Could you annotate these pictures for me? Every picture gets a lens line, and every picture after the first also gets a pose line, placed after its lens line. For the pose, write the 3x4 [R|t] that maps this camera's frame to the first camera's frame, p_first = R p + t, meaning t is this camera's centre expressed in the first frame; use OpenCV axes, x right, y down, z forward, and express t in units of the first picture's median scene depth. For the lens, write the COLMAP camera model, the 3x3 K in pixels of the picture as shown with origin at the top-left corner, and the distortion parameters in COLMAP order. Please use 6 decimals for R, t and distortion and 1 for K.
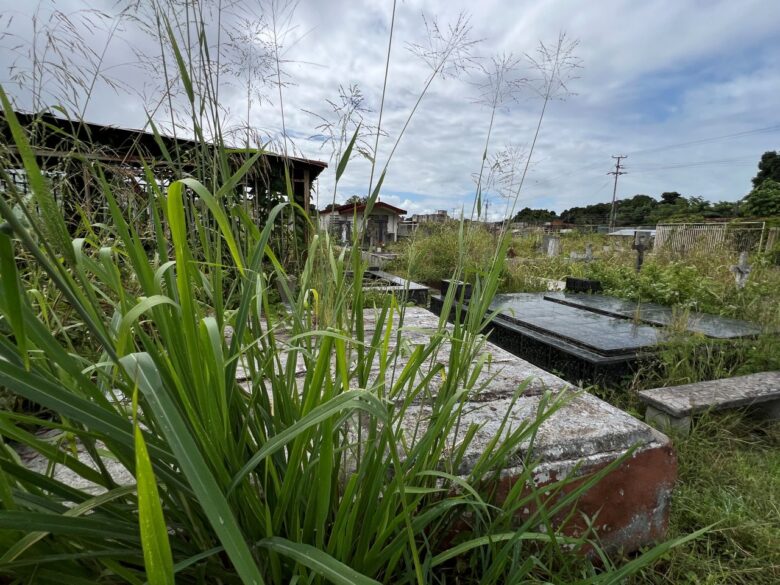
lens RADIAL K [[385.1, 0, 385.2], [0, 385.1, 296.5], [0, 0, 1]] dist [0.004069, -0.000231]
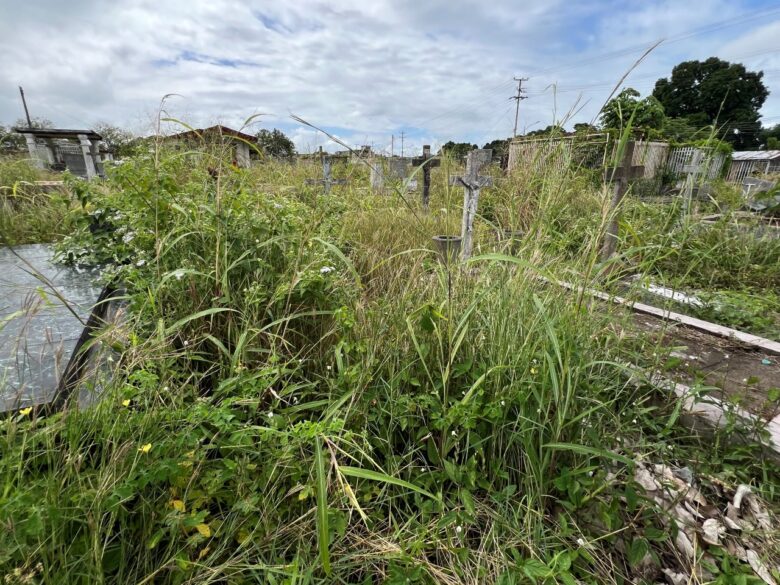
lens RADIAL K [[385.1, 0, 388.7], [0, 385.1, 299.4], [0, 0, 1]] dist [0.004069, -0.000231]
pose [[0.983105, -0.082086, 0.163606, 0.076857], [0.055522, 0.985427, 0.160785, 0.000361], [-0.174420, -0.148985, 0.973335, 0.048127]]
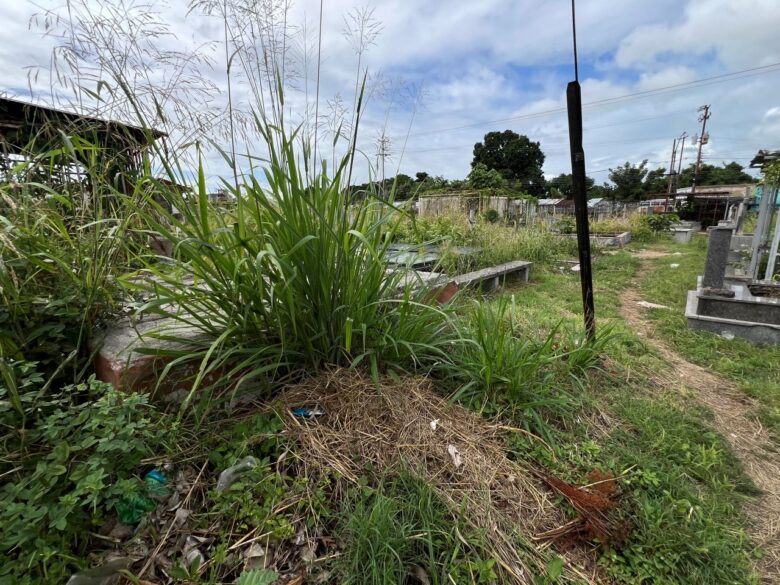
lens RADIAL K [[385.1, 0, 388.9], [0, 385.1, 299.0], [0, 0, 1]] dist [0.004069, -0.000231]
pose [[0.857450, -0.150984, 0.491919, -0.017045], [0.122510, 0.988394, 0.089824, 0.006622], [-0.499772, -0.016755, 0.865995, -0.017660]]
